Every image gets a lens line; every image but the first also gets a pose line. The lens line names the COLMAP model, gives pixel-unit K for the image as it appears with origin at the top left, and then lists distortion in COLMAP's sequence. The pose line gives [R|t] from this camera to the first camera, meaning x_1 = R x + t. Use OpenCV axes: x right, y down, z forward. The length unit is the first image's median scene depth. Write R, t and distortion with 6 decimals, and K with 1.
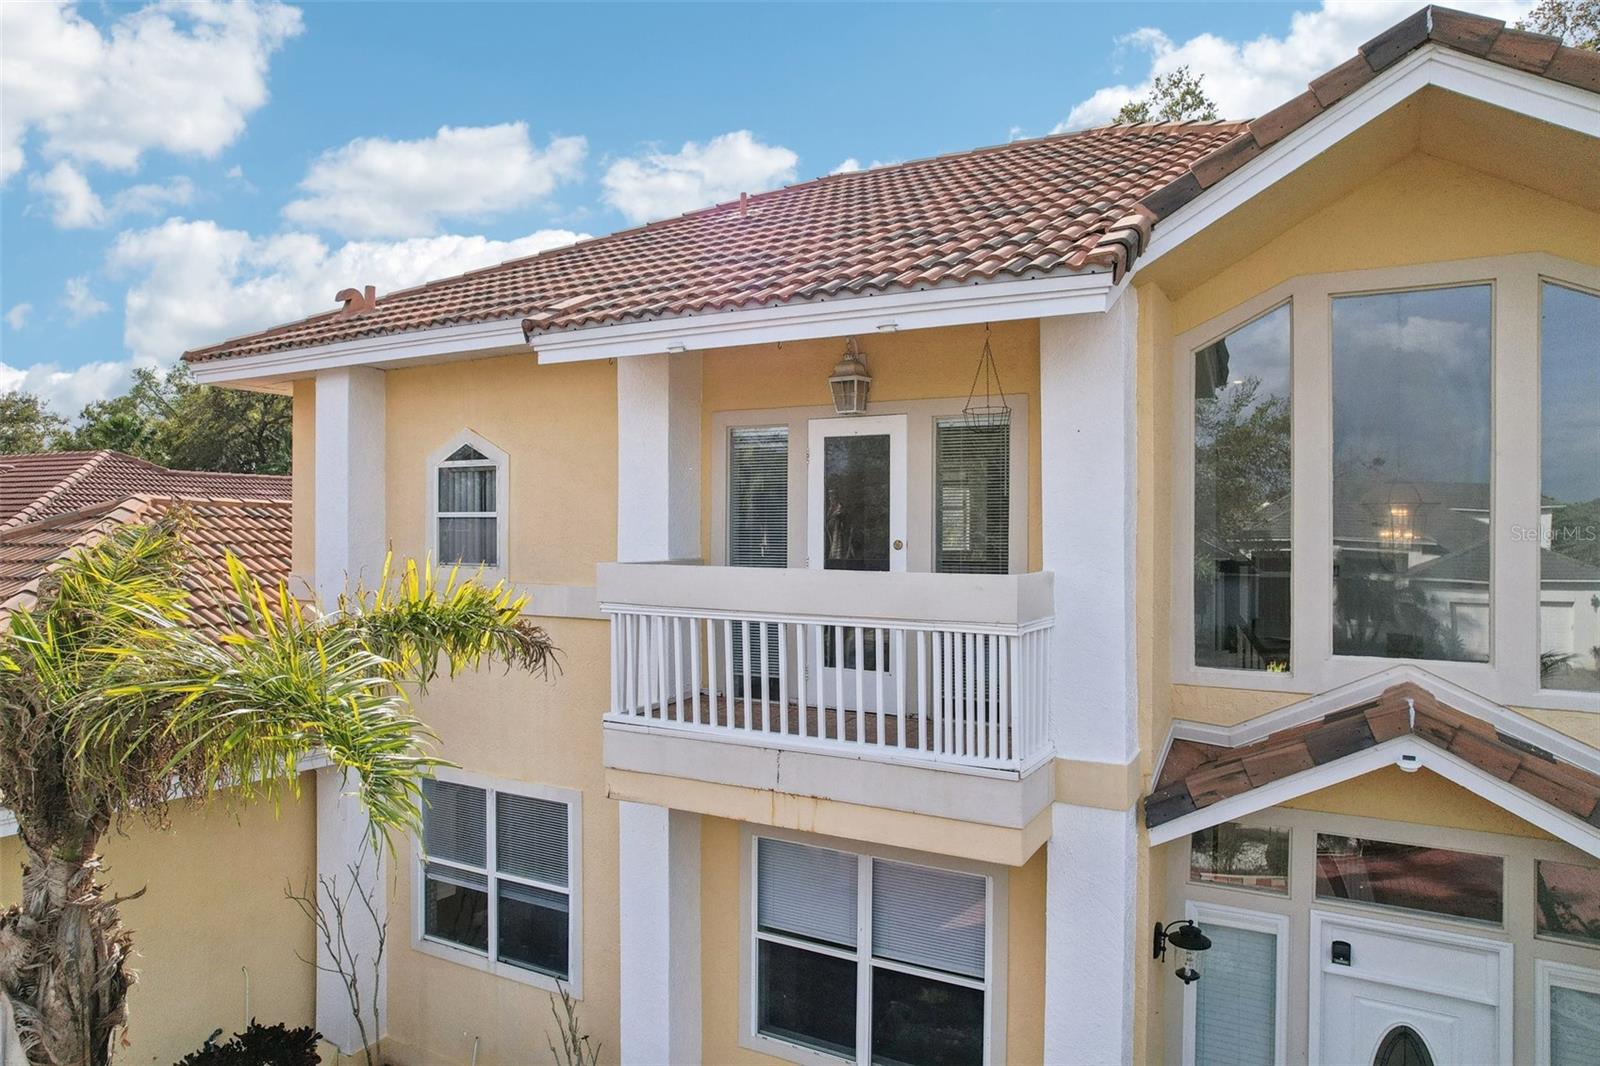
lens RADIAL K [[1047.4, 0, 800.0], [0, 1047.4, 533.0], [0, 0, 1]] dist [-0.033172, 0.000313]
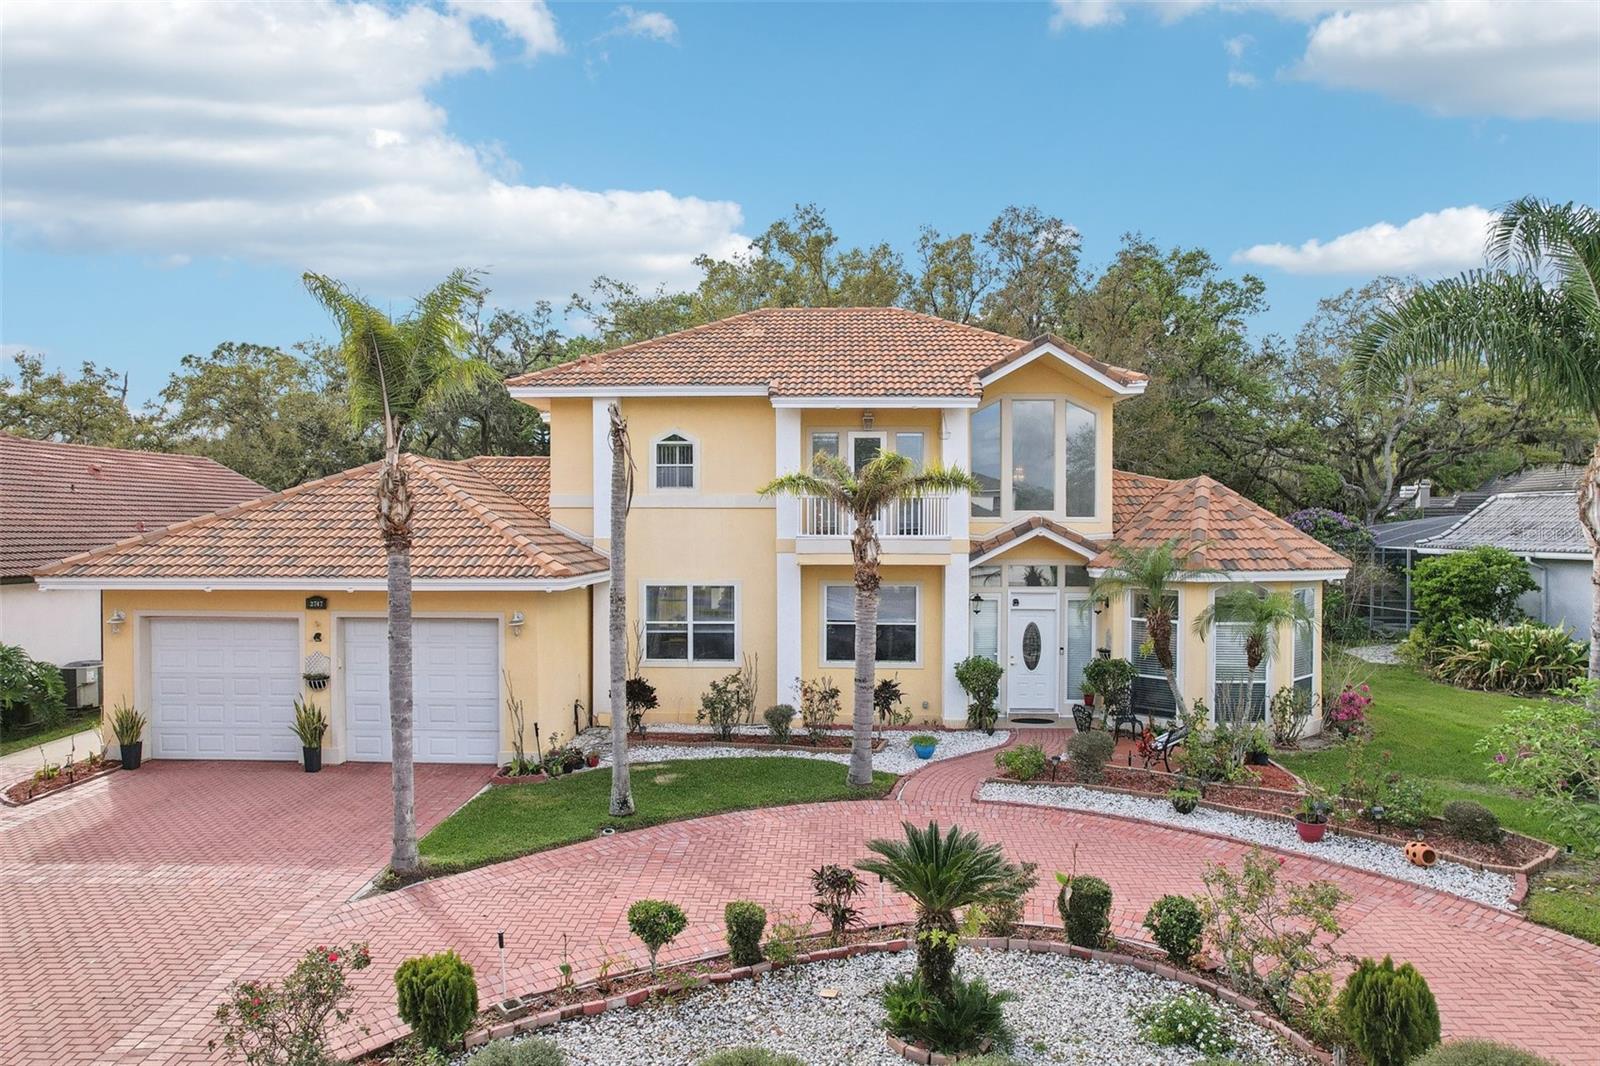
lens RADIAL K [[1047.4, 0, 800.0], [0, 1047.4, 533.0], [0, 0, 1]] dist [-0.033172, 0.000313]
pose [[0.882628, -0.002728, 0.470064, -1.324537], [0.001073, 0.999992, 0.003788, 0.139839], [-0.470071, -0.002839, 0.882624, -1.298954]]
